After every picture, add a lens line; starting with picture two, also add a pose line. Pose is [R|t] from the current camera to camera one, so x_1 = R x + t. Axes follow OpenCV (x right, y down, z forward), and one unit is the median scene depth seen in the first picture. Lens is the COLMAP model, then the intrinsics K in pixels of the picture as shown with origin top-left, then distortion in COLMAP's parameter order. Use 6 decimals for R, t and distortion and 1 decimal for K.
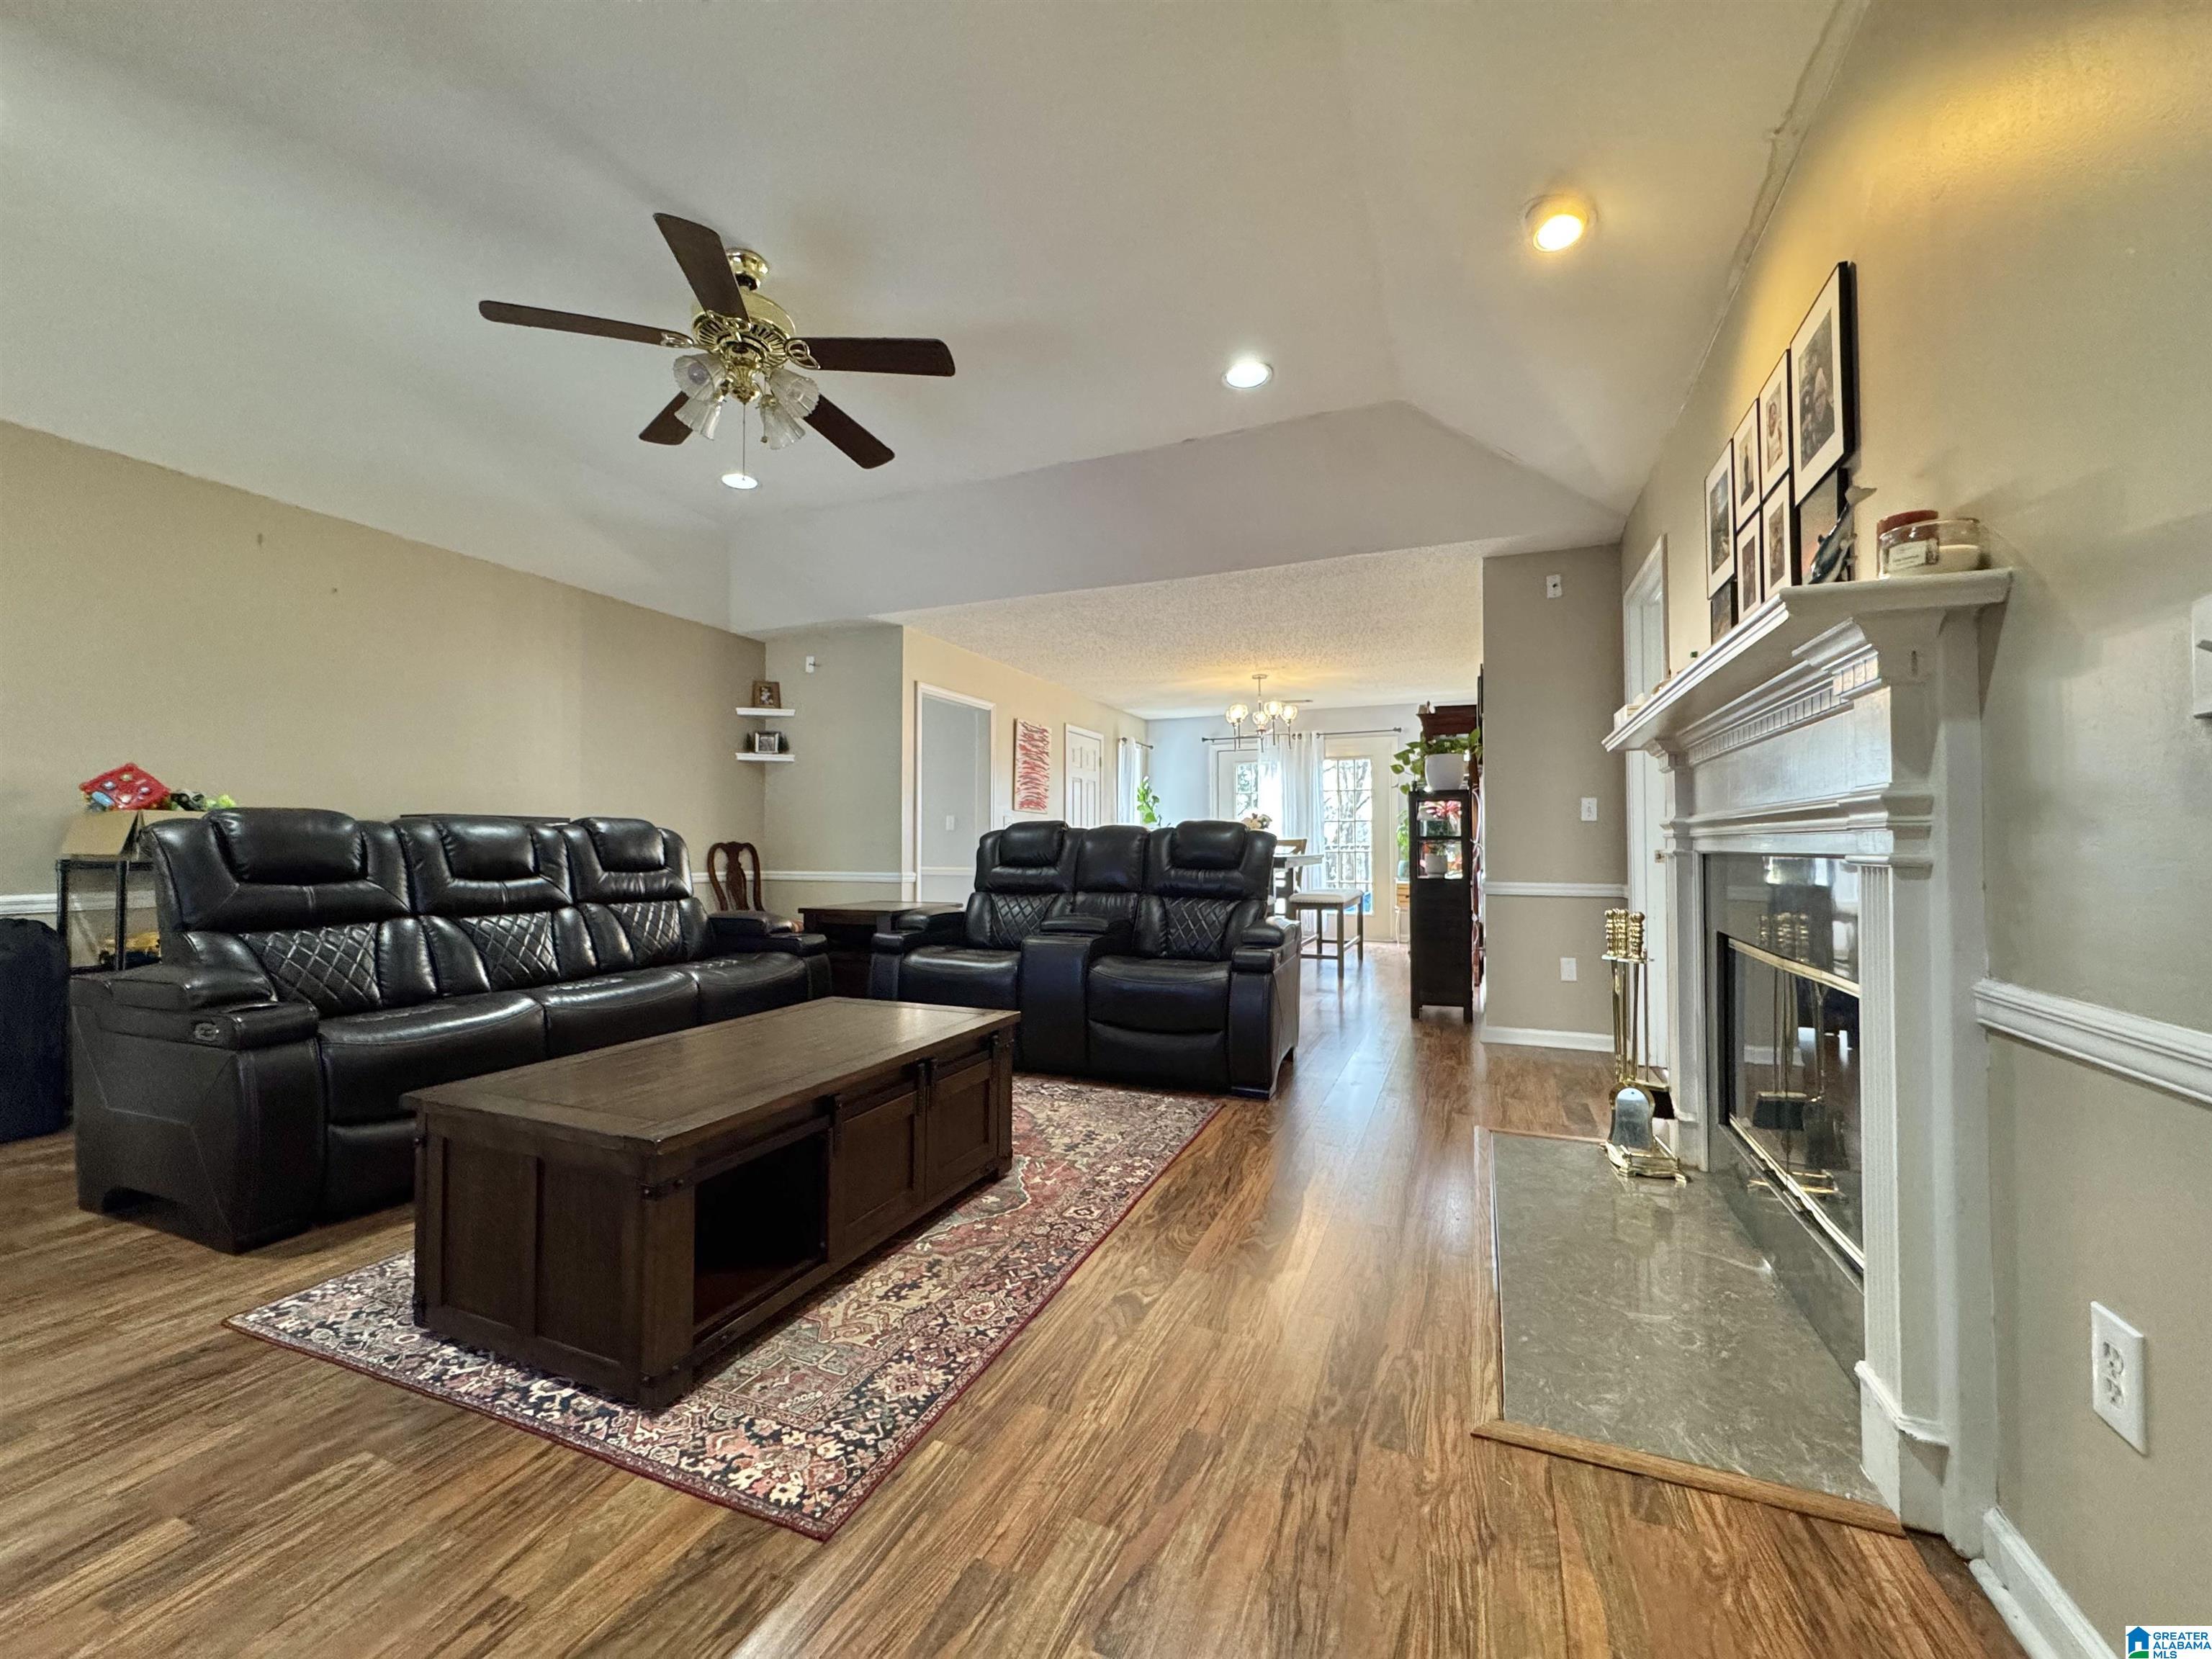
lens RADIAL K [[887.1, 0, 1107.0], [0, 887.1, 829.7], [0, 0, 1]] dist [-0.002116, 0.000937]
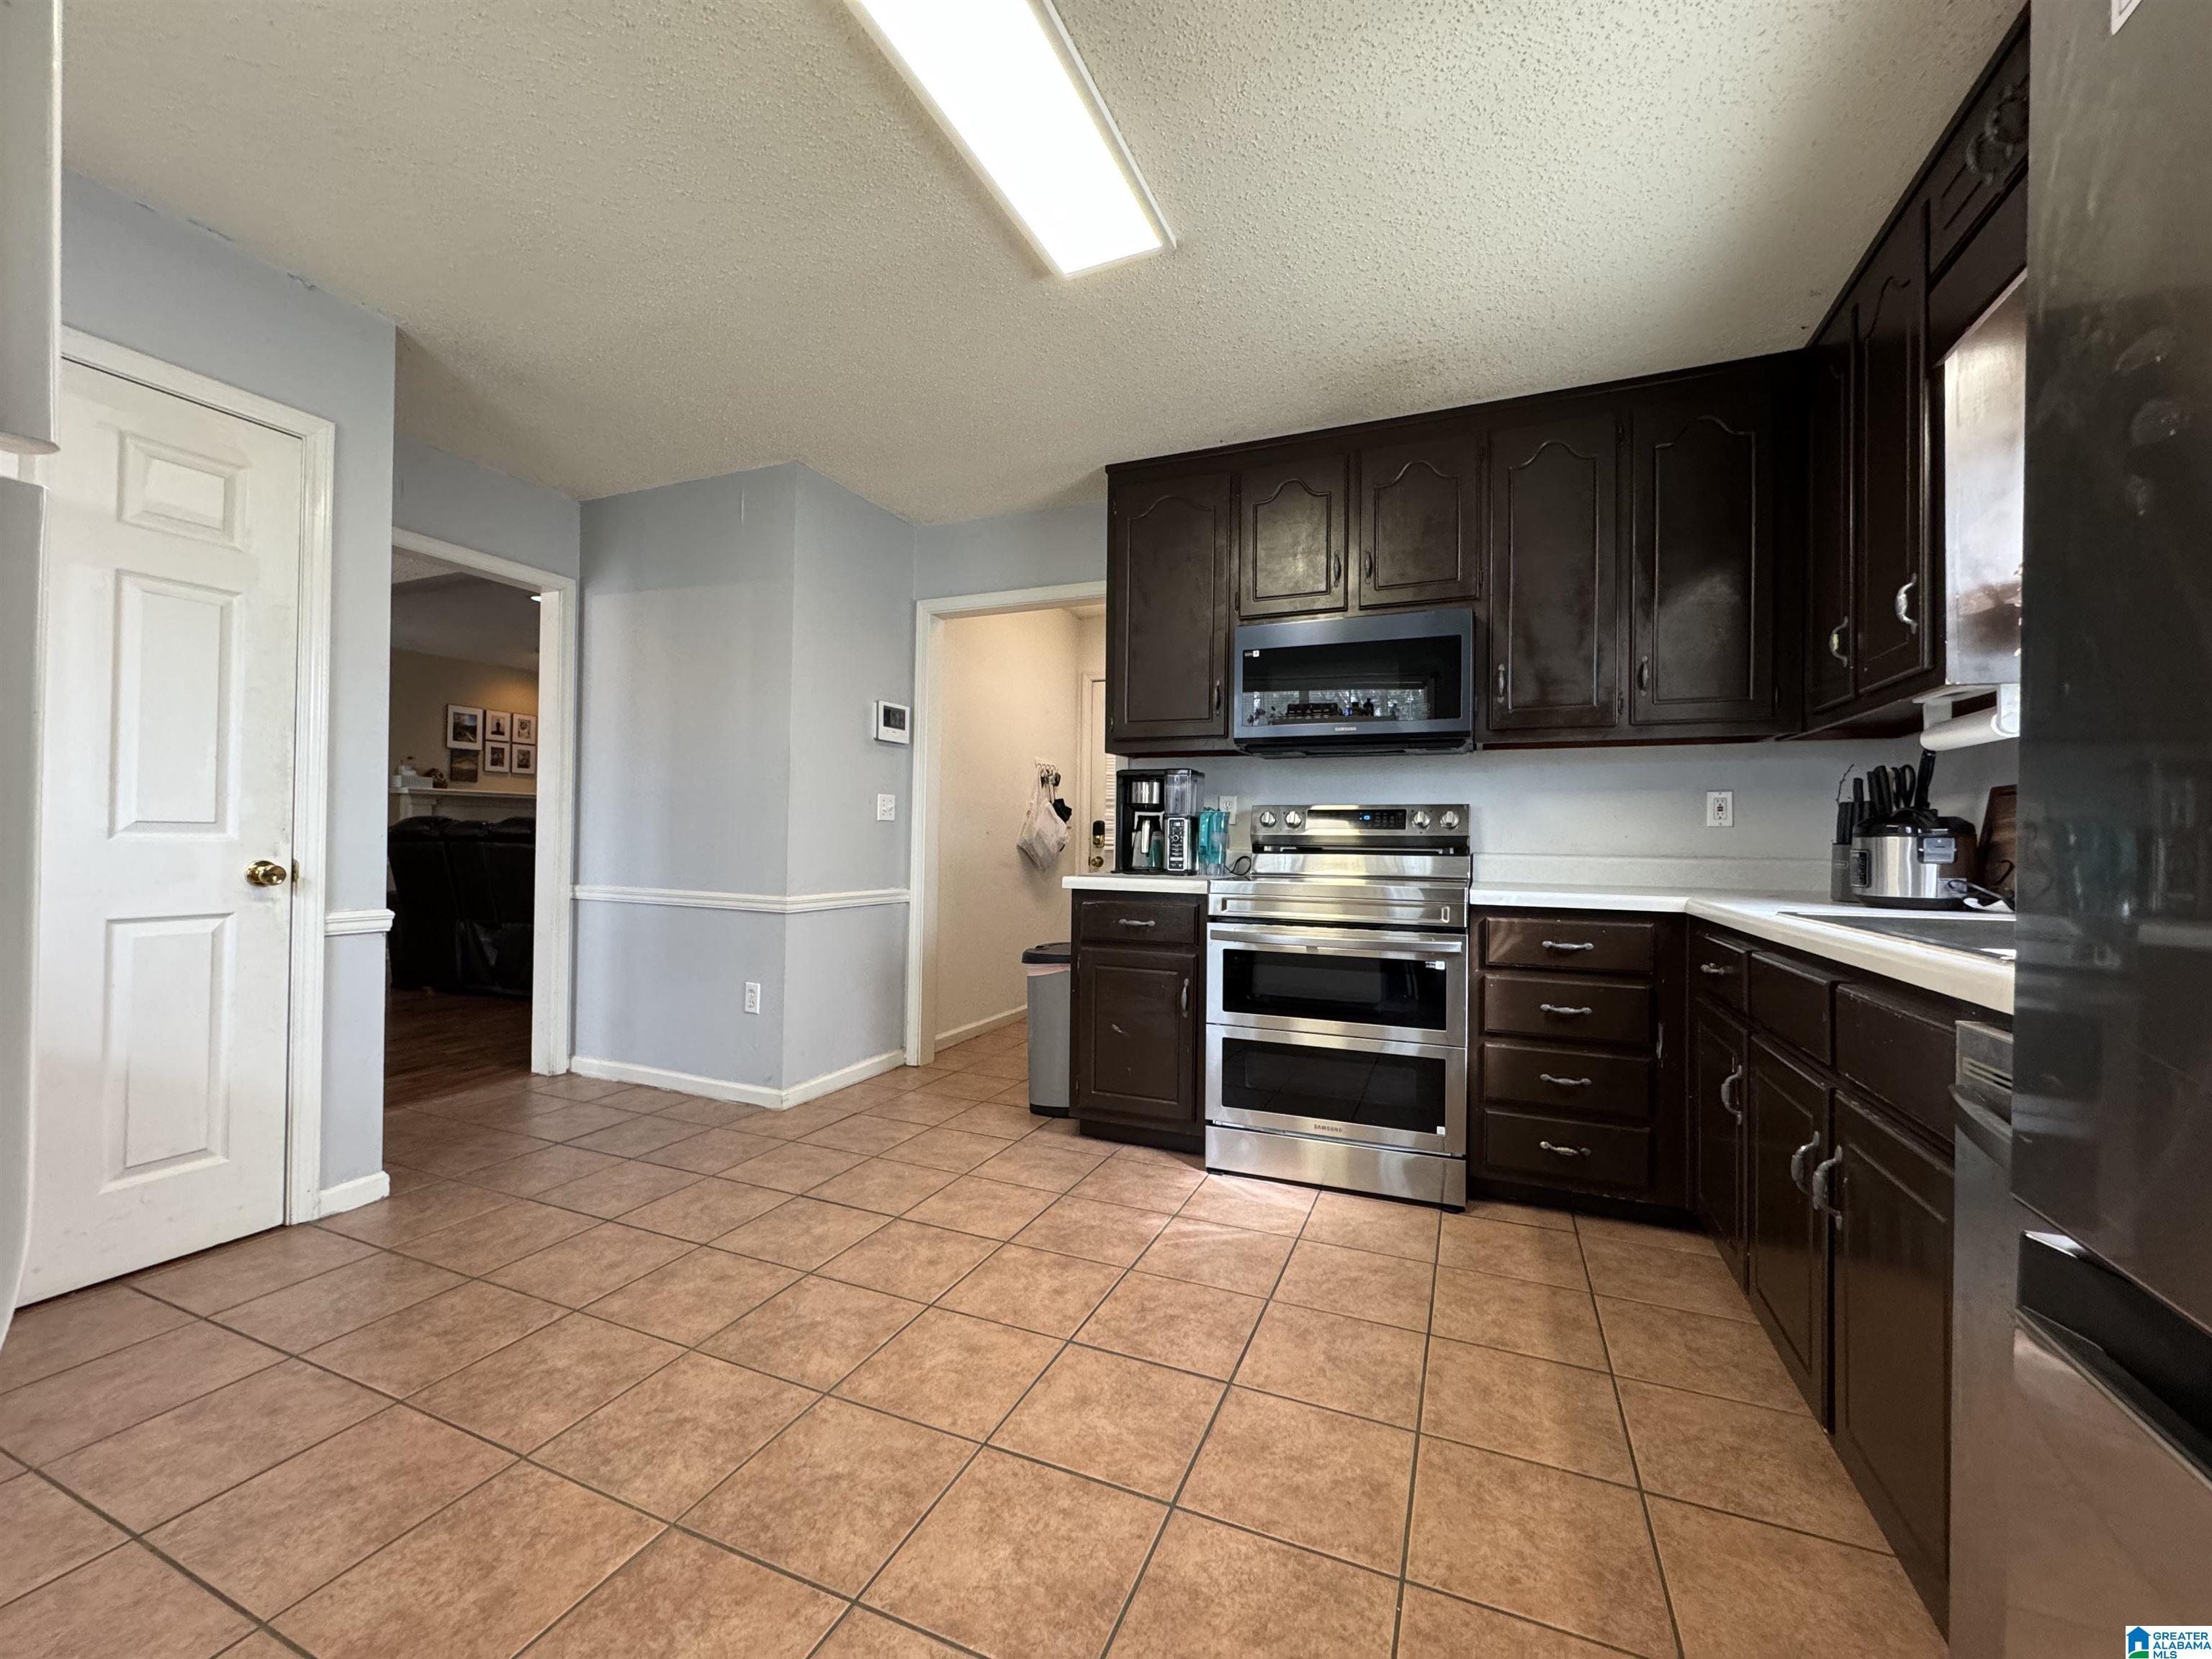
lens RADIAL K [[887.1, 0, 1103.5], [0, 887.1, 829.7], [0, 0, 1]] dist [-0.002116, 0.000937]
pose [[-0.999943, -0.010184, 0.003155, -1.081224], [-0.010267, 0.999572, -0.027382, 0.043024], [-0.002875, -0.027413, -0.999620, 2.908330]]
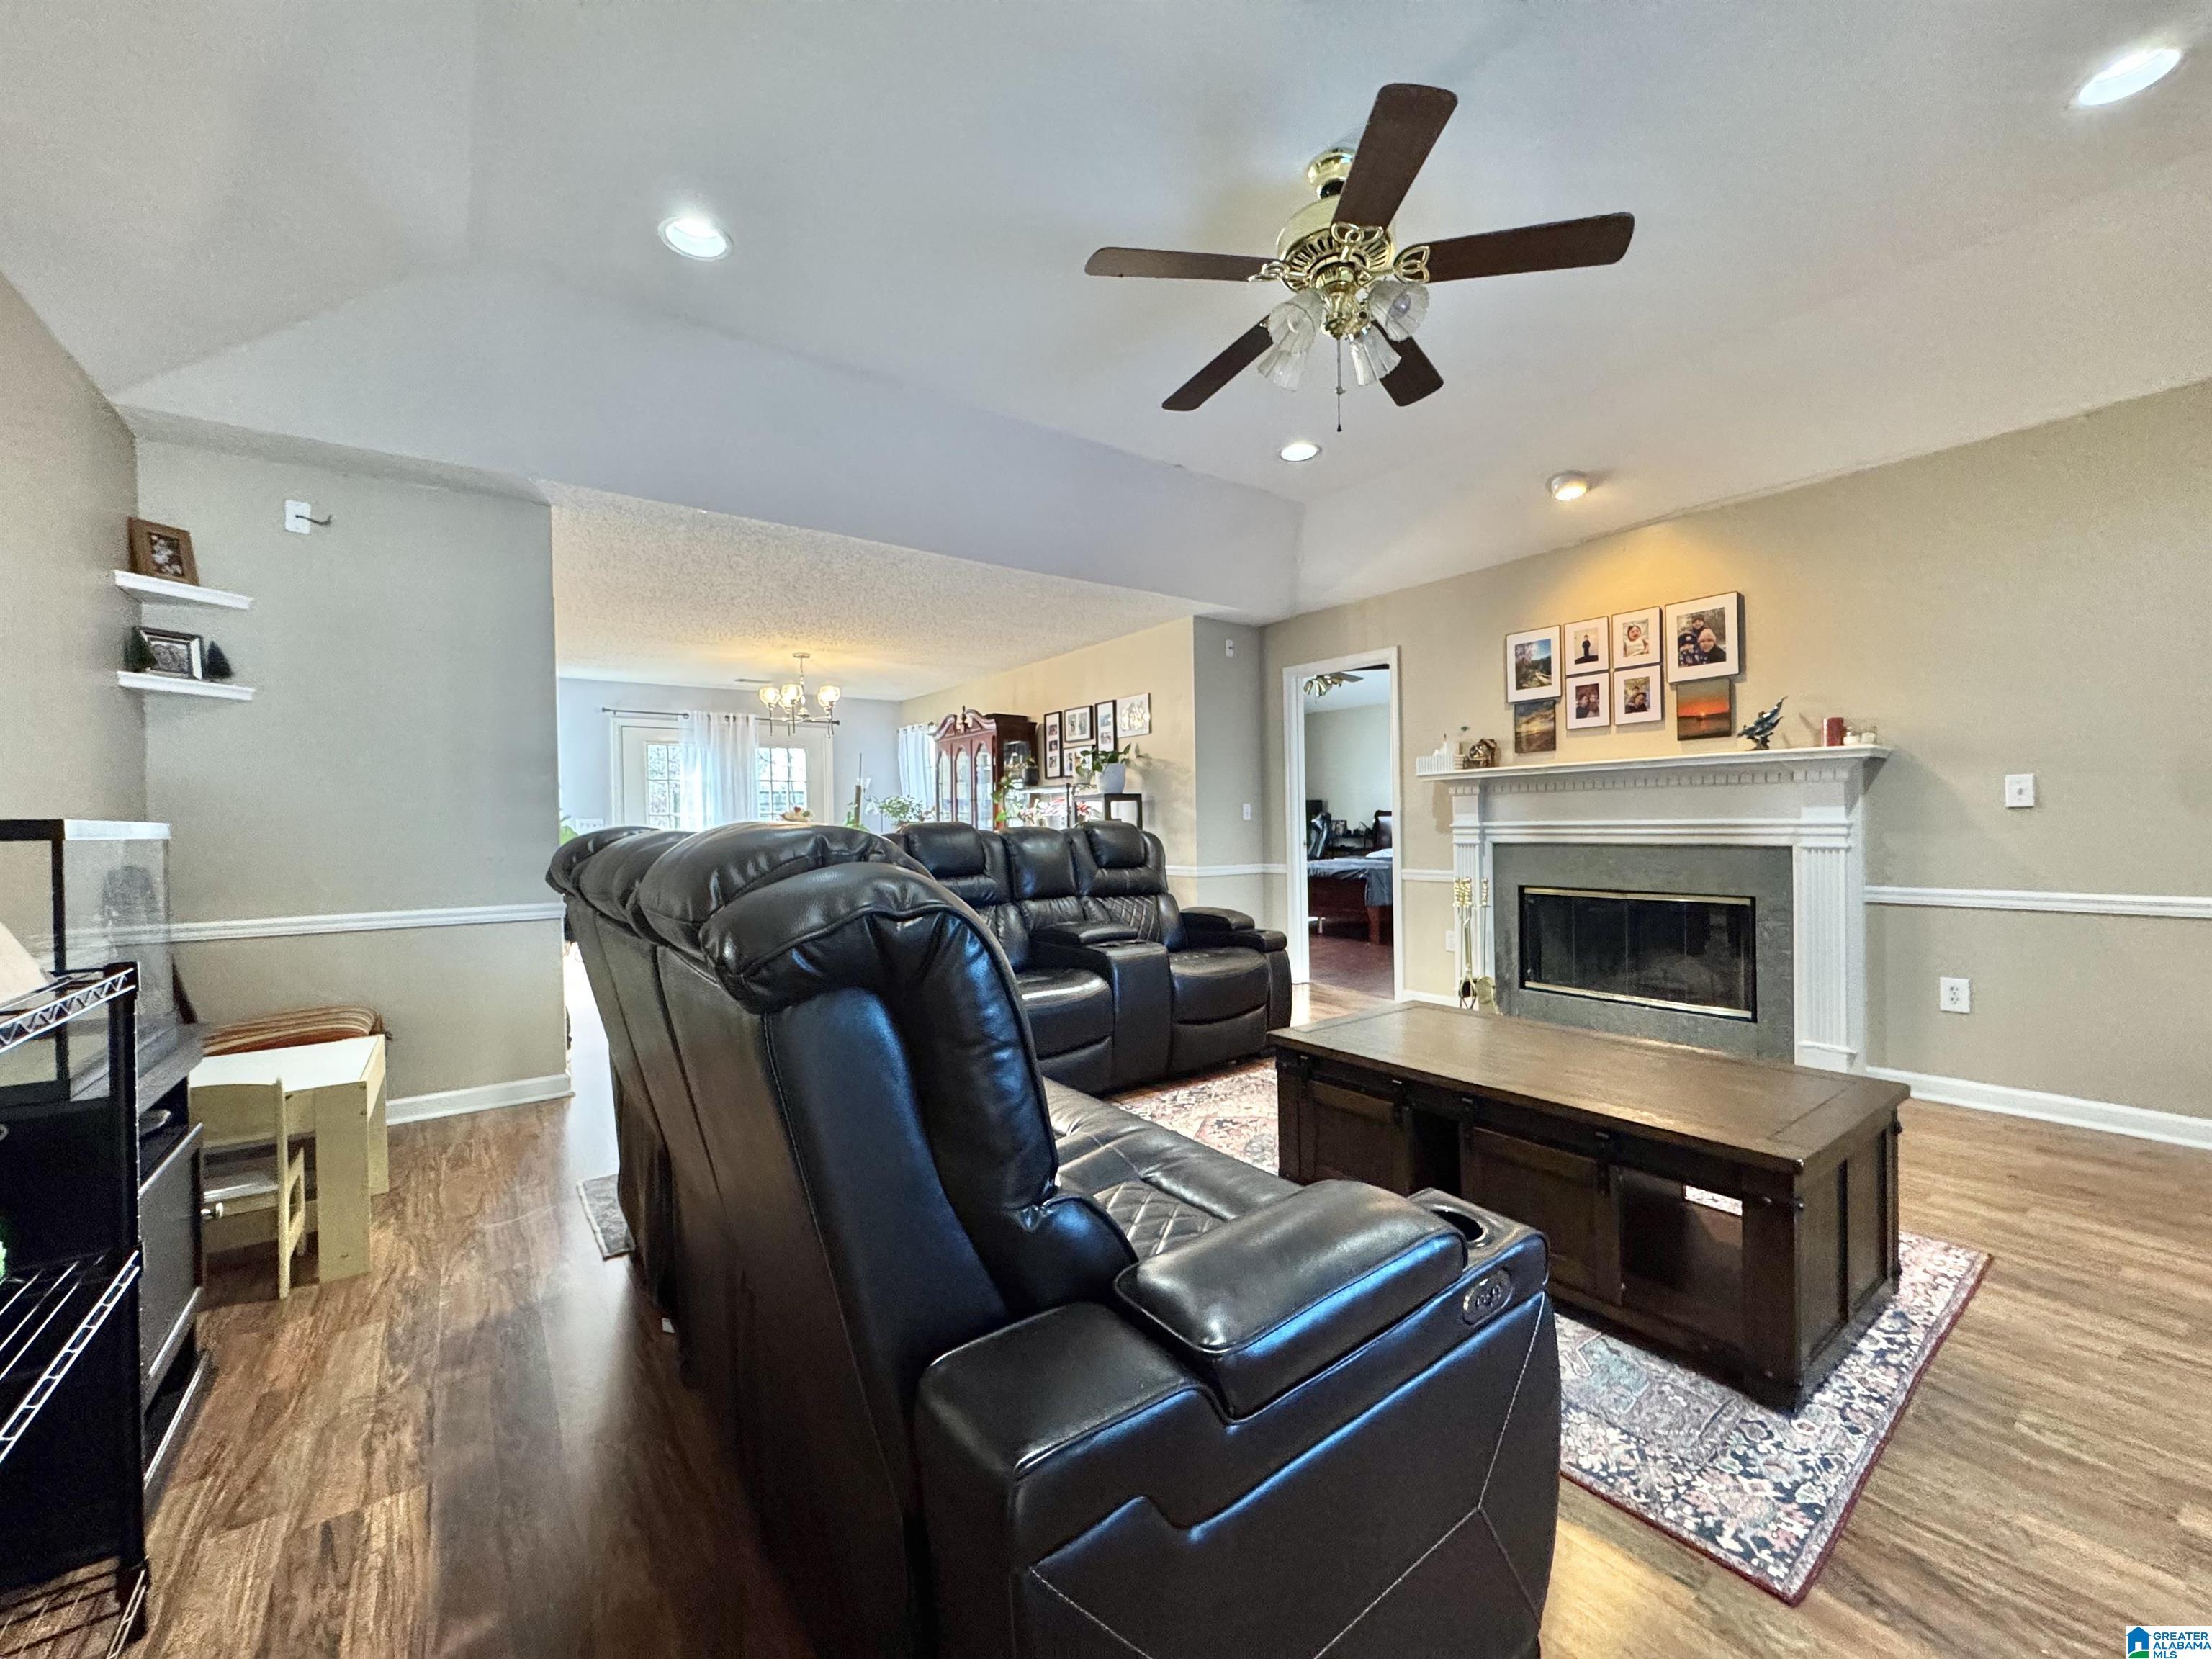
lens RADIAL K [[887.1, 0, 1103.4], [0, 887.1, 831.4], [0, 0, 1]] dist [-0.002116, 0.000937]
pose [[0.504968, -0.017201, 0.862967, -1.000854], [-0.000167, 0.999799, 0.020026, -0.024971], [-0.863138, -0.010257, 0.504863, 0.610210]]
